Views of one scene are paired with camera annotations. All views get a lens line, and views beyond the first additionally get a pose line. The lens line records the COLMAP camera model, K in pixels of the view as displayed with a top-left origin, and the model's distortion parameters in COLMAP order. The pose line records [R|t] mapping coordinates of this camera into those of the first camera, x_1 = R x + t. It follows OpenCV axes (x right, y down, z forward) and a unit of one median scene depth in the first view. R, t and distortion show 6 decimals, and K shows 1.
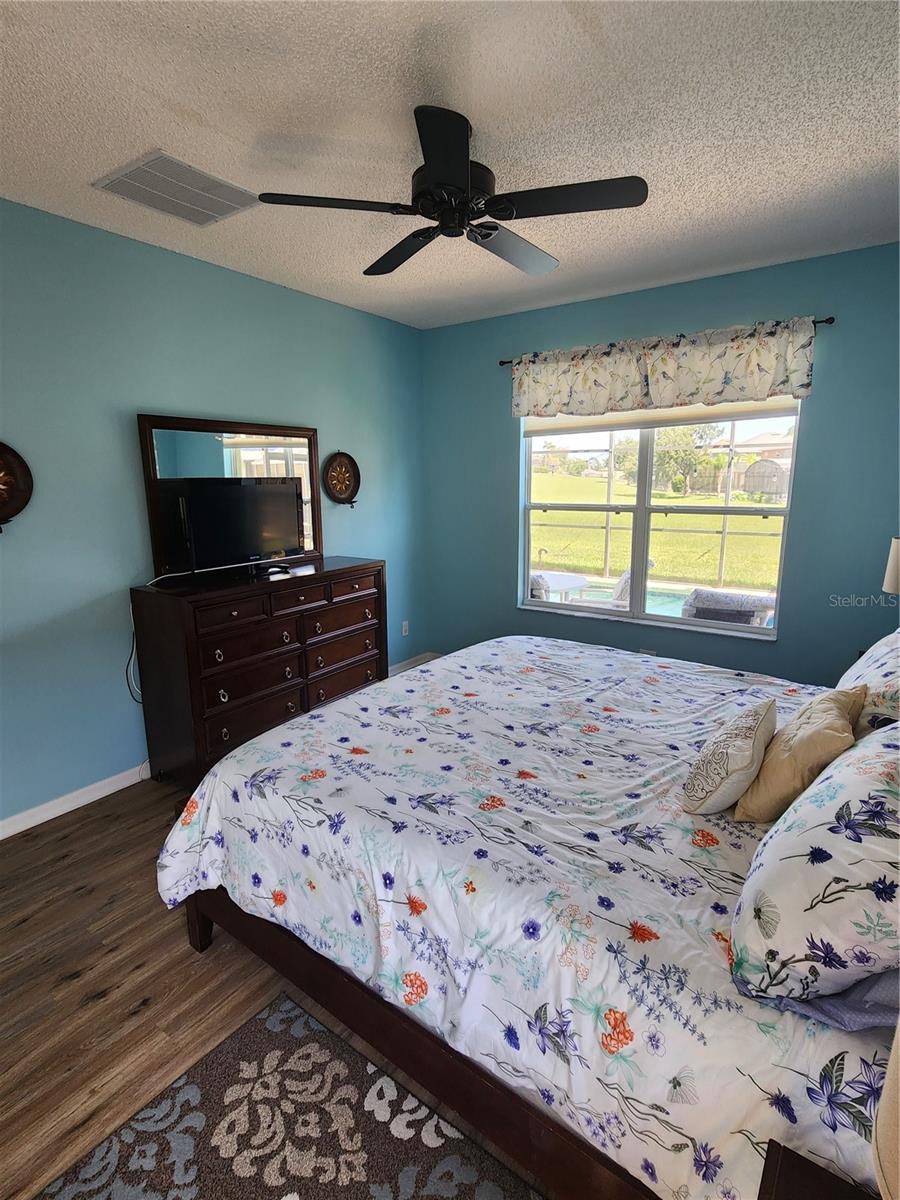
lens RADIAL K [[599.3, 0, 447.3], [0, 599.3, 599.6], [0, 0, 1]] dist [0.000426, 0.001139]
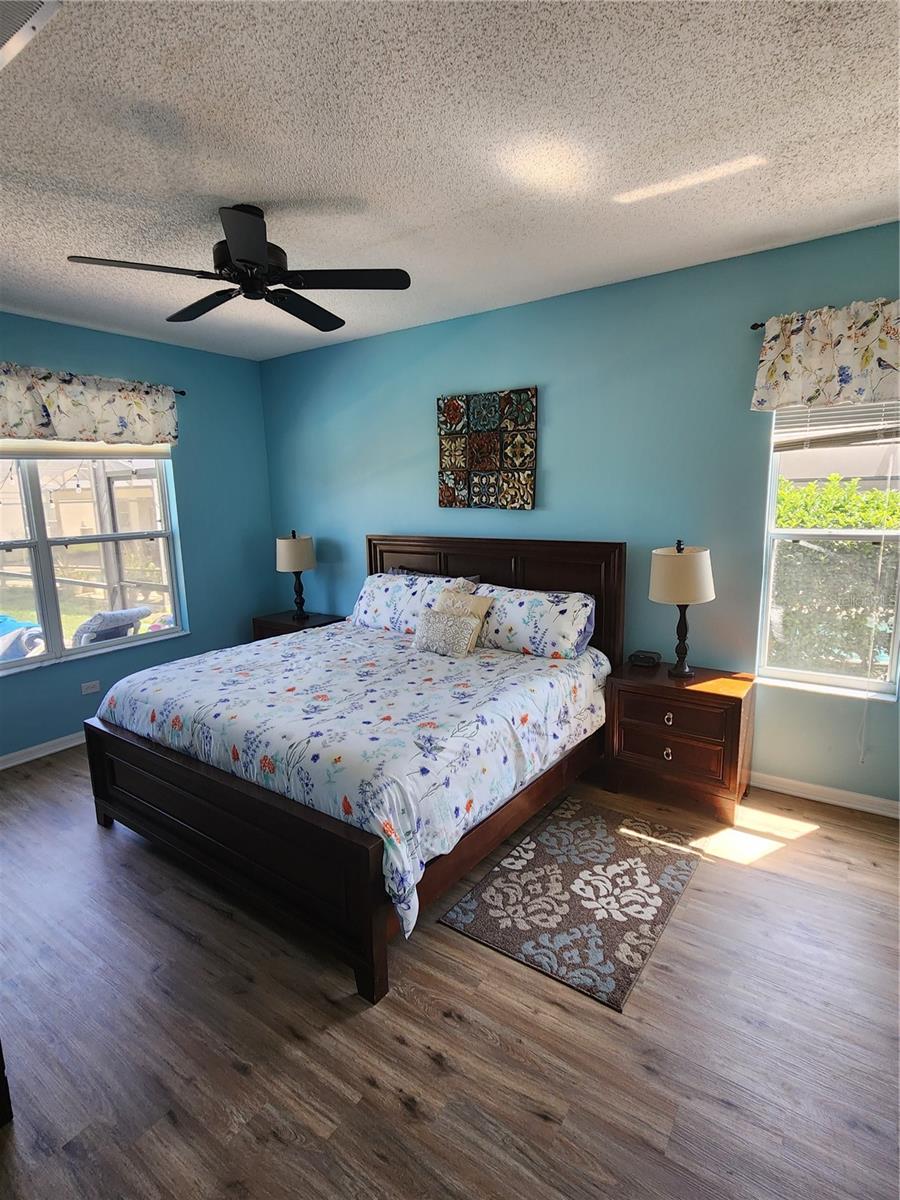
lens RADIAL K [[599.3, 0, 449.2], [0, 599.3, 600.7], [0, 0, 1]] dist [0.000426, 0.001139]
pose [[-0.011467, -0.165097, 0.986211, -1.438808], [0.226726, 0.960159, 0.163372, -0.166782], [-0.973891, 0.225473, 0.026422, 0.847055]]
